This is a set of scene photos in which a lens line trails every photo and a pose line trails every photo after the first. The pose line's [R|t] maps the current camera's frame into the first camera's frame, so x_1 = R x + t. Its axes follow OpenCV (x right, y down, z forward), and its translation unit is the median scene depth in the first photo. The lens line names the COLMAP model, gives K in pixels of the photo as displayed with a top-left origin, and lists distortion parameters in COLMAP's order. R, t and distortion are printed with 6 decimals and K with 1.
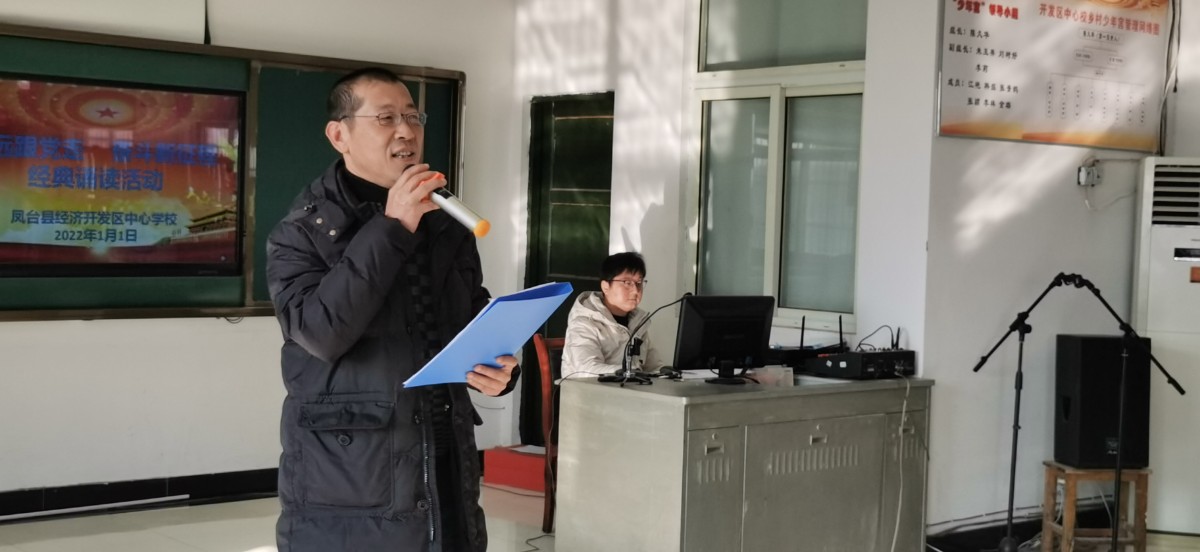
lens RADIAL K [[1574.5, 0, 600.0], [0, 1574.5, 276.0], [0, 0, 1]] dist [0.019511, 0.013352]
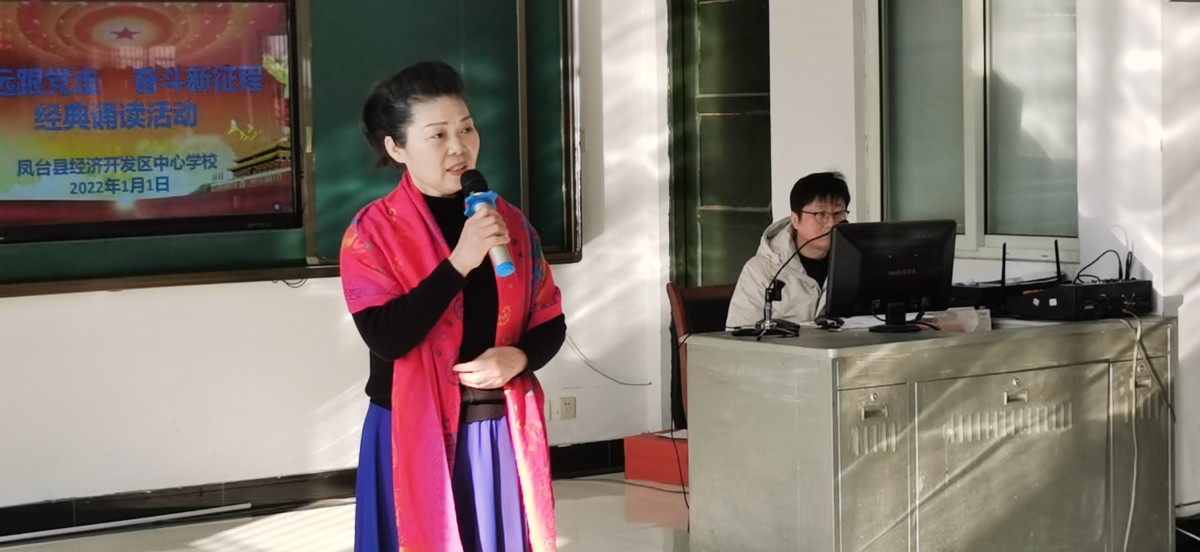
lens RADIAL K [[2281.3, 0, 600.0], [0, 2281.3, 276.0], [0, 0, 1]] dist [0.273049, -2.655244]
pose [[0.992240, -0.046790, -0.115197, 0.058577], [0.049777, 0.998491, 0.023188, 0.005234], [0.113938, -0.028742, 0.993072, -0.142159]]
